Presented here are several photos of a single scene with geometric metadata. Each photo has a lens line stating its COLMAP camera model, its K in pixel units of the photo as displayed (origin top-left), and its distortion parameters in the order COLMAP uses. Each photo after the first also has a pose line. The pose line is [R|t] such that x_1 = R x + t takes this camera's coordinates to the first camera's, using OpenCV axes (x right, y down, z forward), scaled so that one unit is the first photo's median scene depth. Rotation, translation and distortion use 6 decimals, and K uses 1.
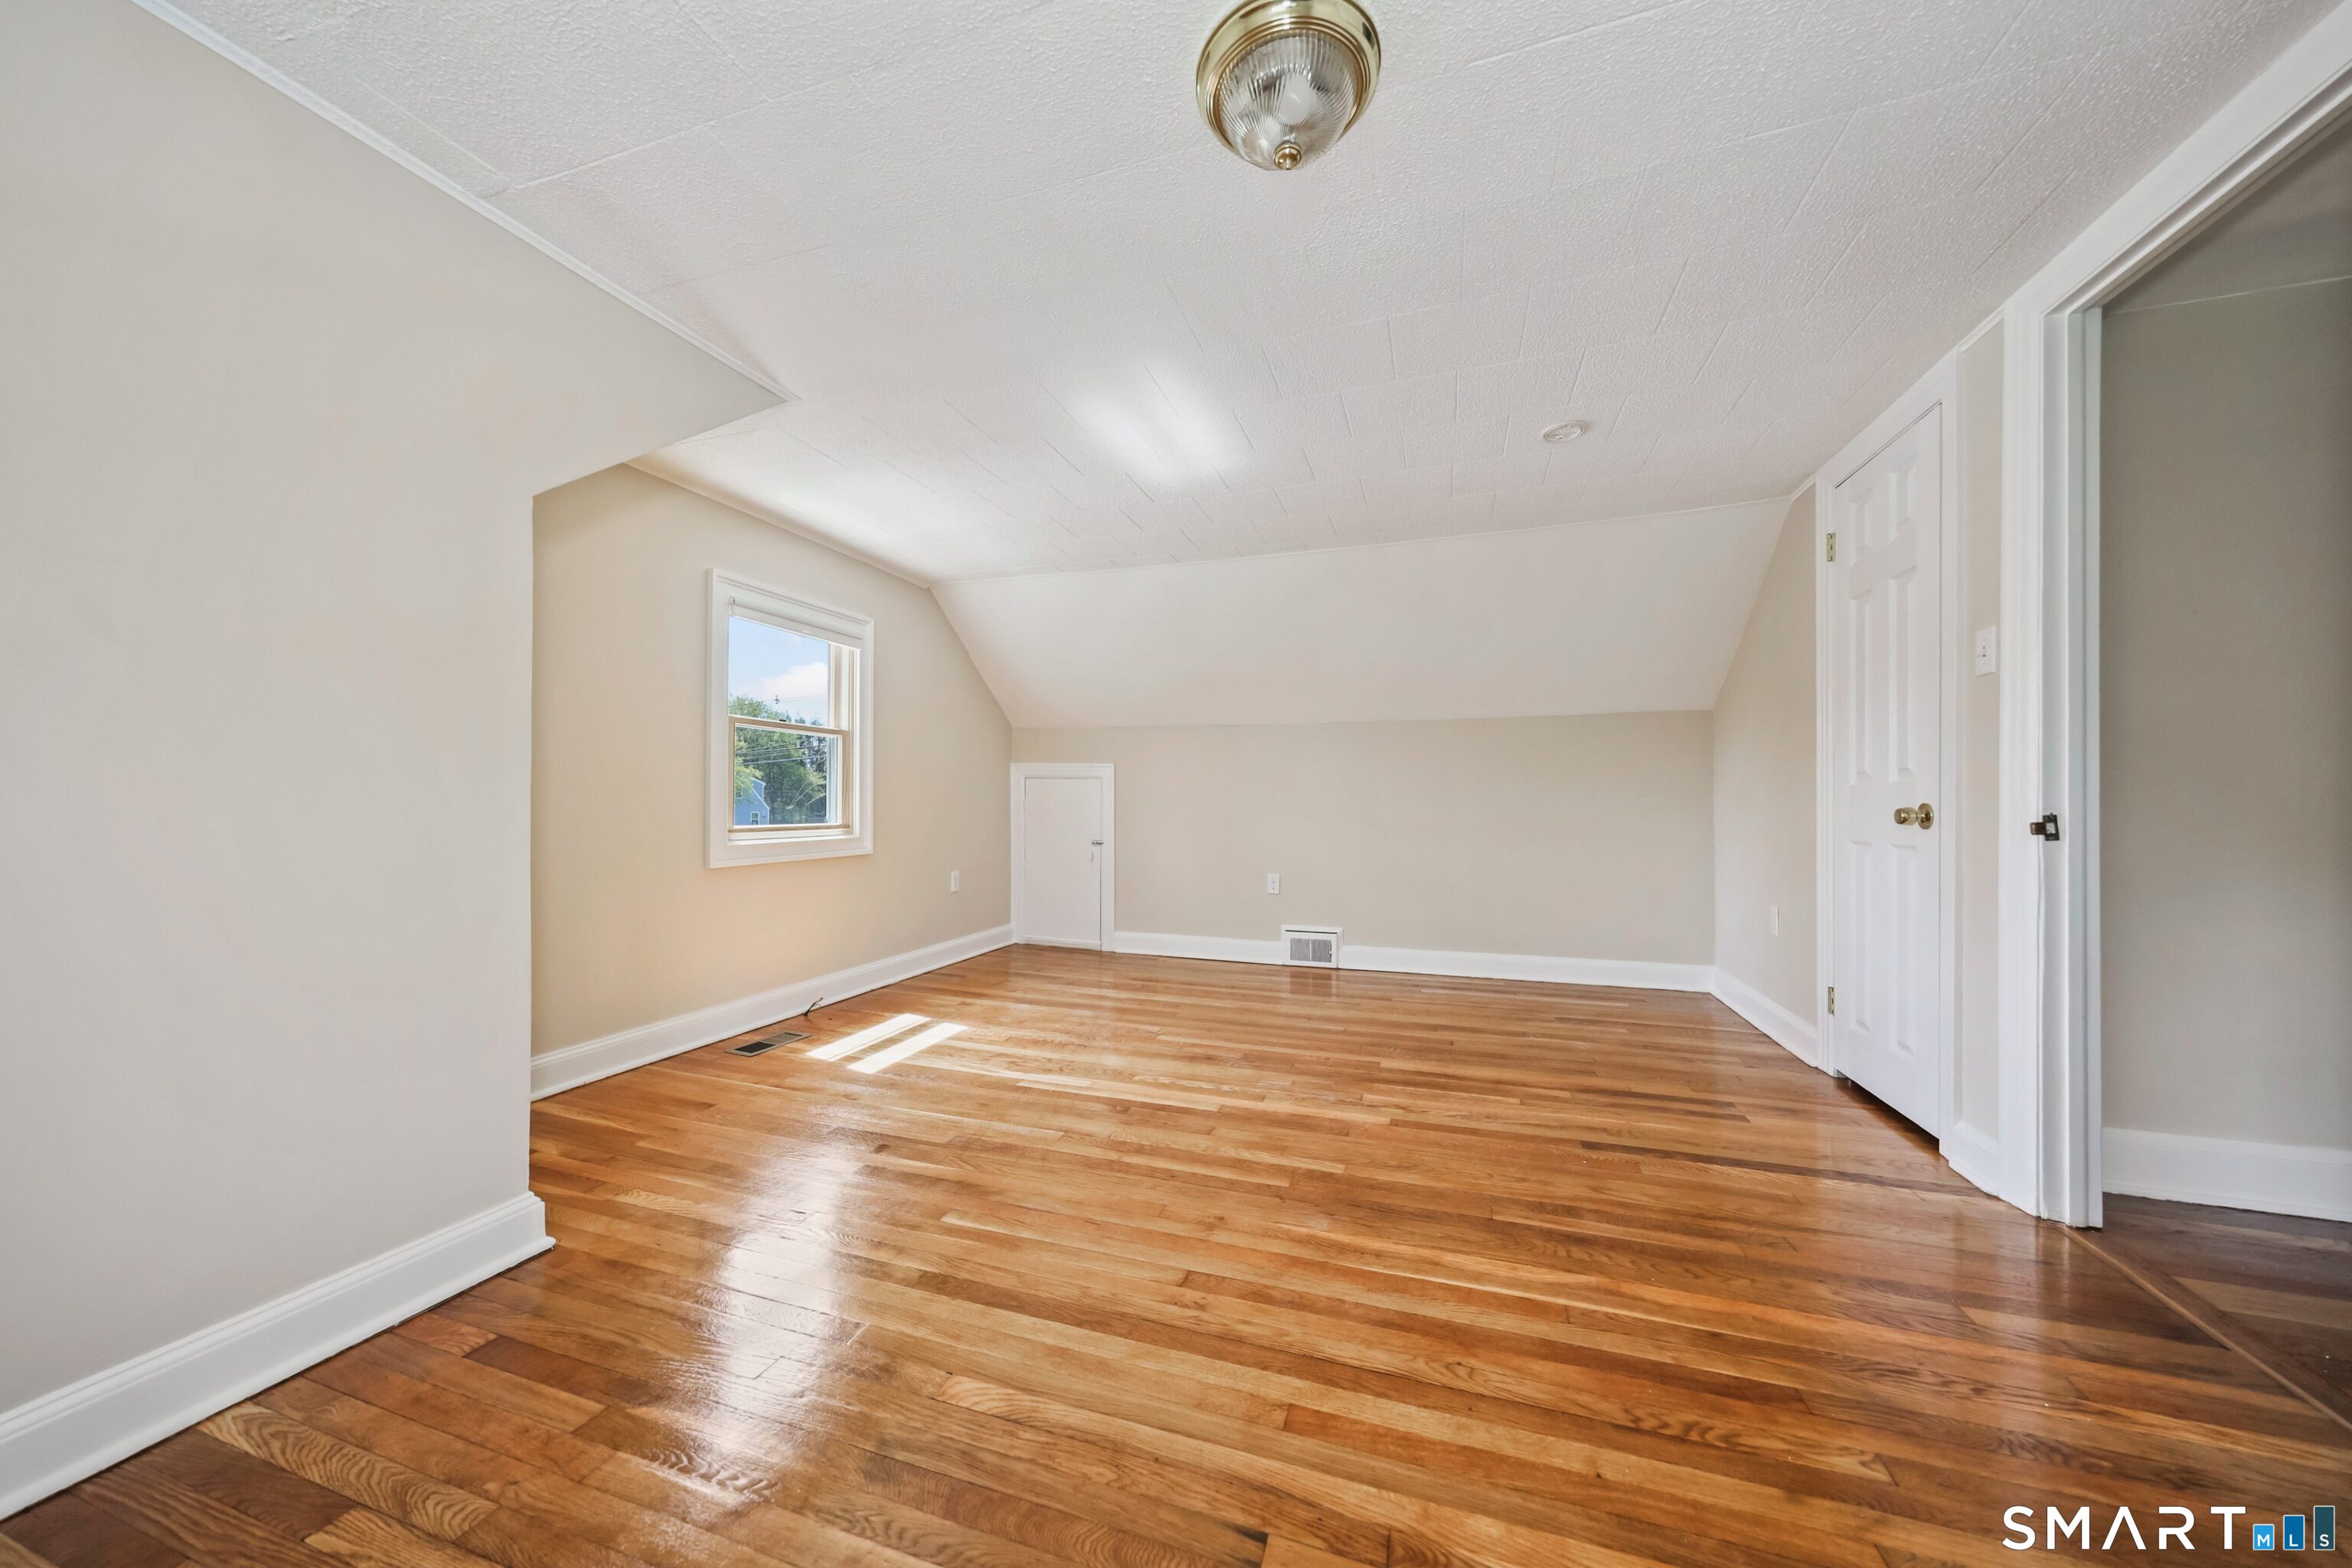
lens RADIAL K [[739.6, 0, 1171.4], [0, 739.6, 797.4], [0, 0, 1]] dist [0.000279, 0.000018]
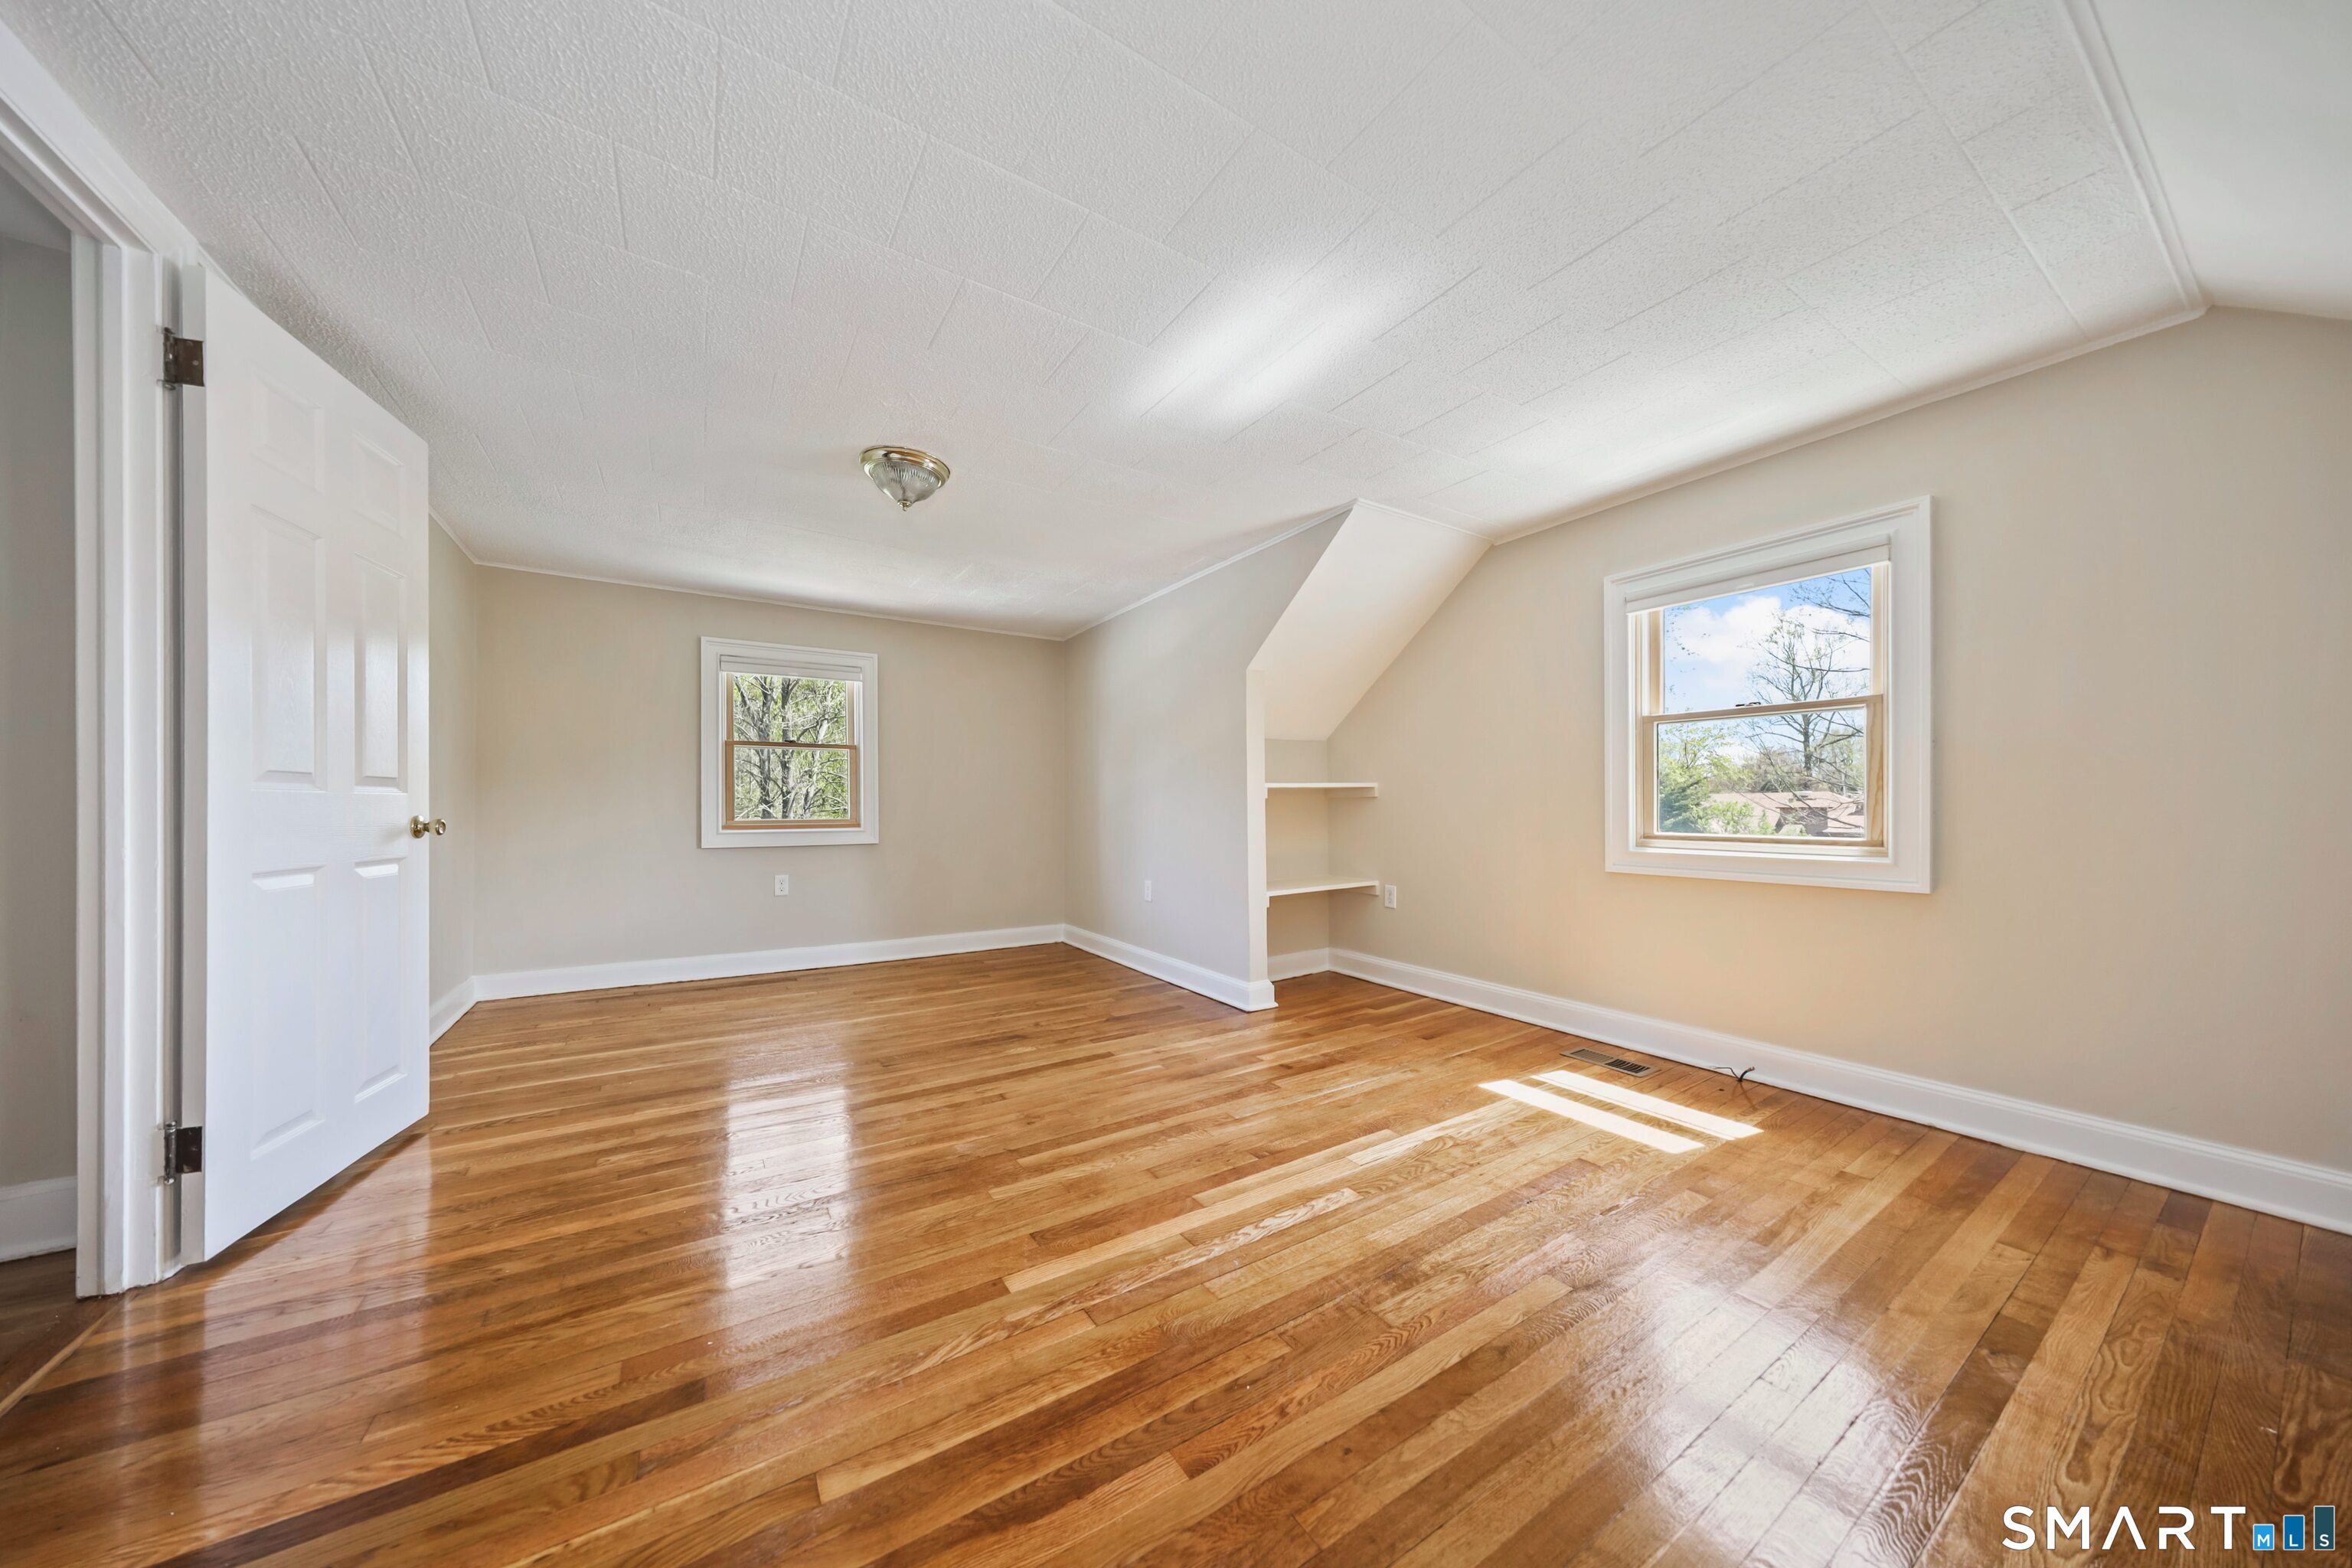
lens RADIAL K [[758.9, 0, 1170.1], [0, 758.9, 798.3], [0, 0, 1]] dist [-0.001702, -0.000043]
pose [[-0.600606, -0.005685, -0.799525, 0.698834], [0.003461, 0.999947, -0.009710, 0.007845], [0.799538, -0.008599, -0.600554, 1.418061]]
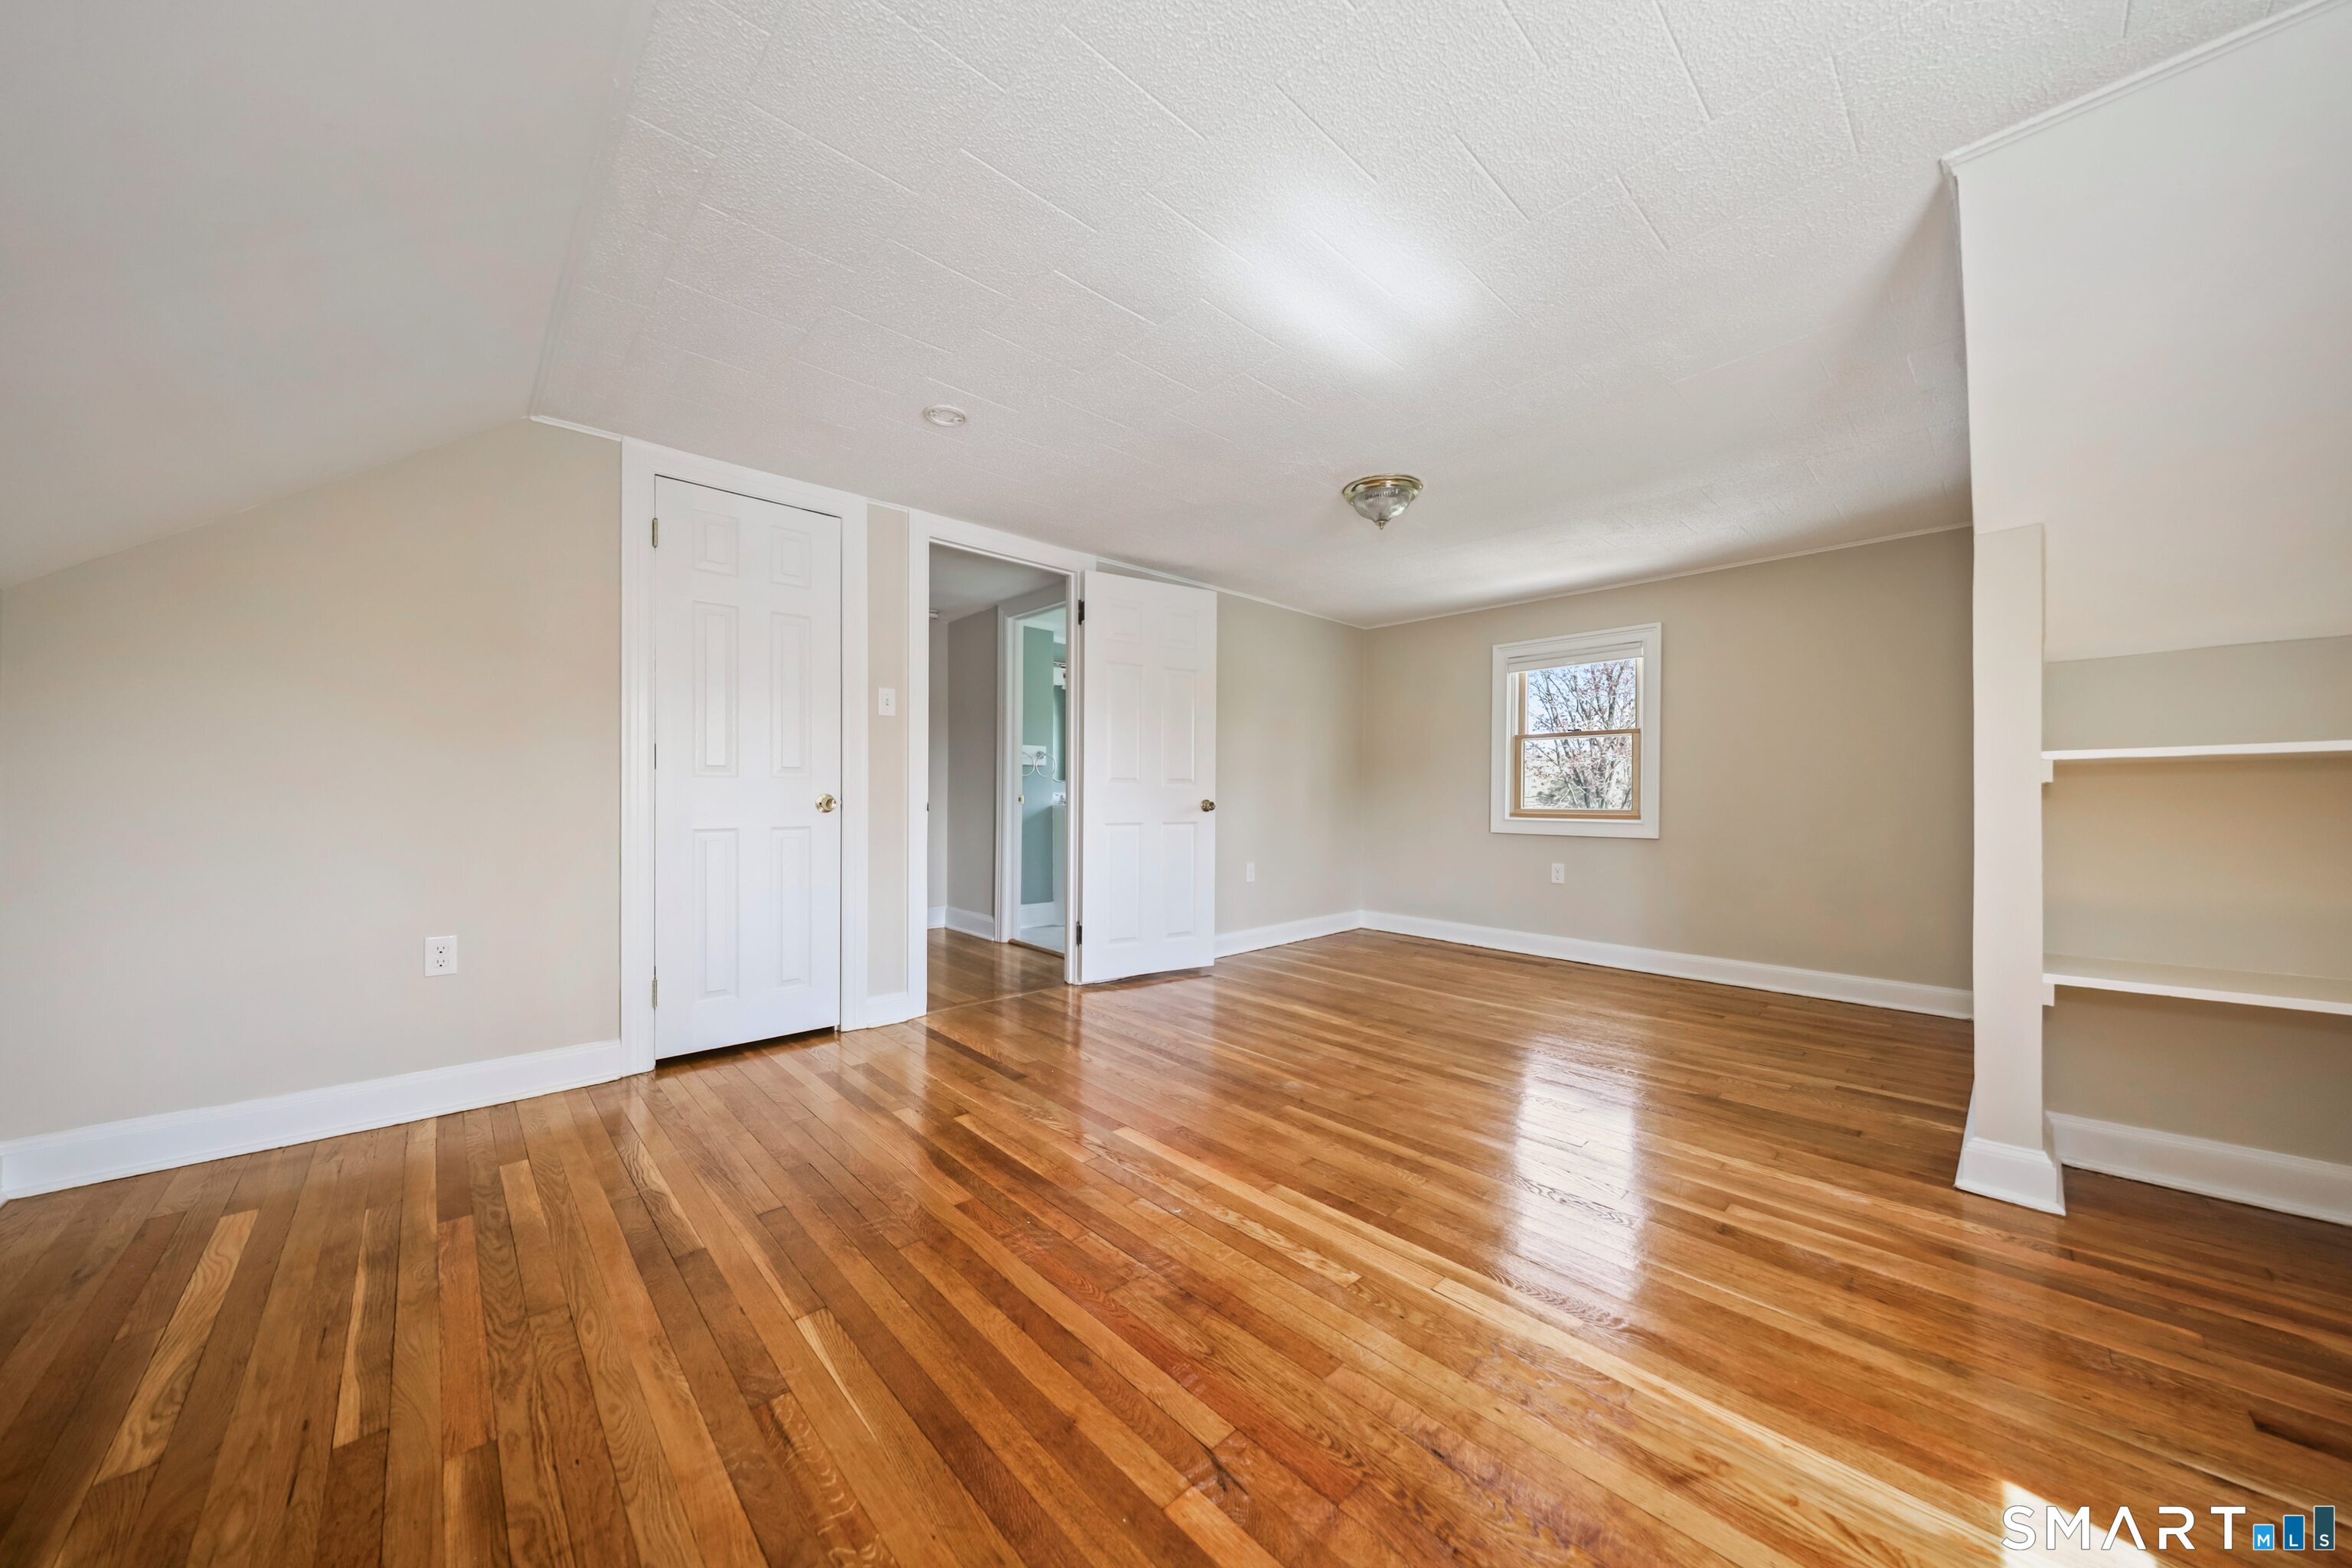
lens RADIAL K [[833.7, 0, 1176.0], [0, 833.7, 784.0], [0, 0, 1]] dist [0.001282, 0.000096]
pose [[-0.888140, 0.000624, 0.459573, -0.239720], [-0.006215, 0.999891, -0.013369, 0.010752], [-0.459531, -0.014730, -0.888039, 1.779604]]
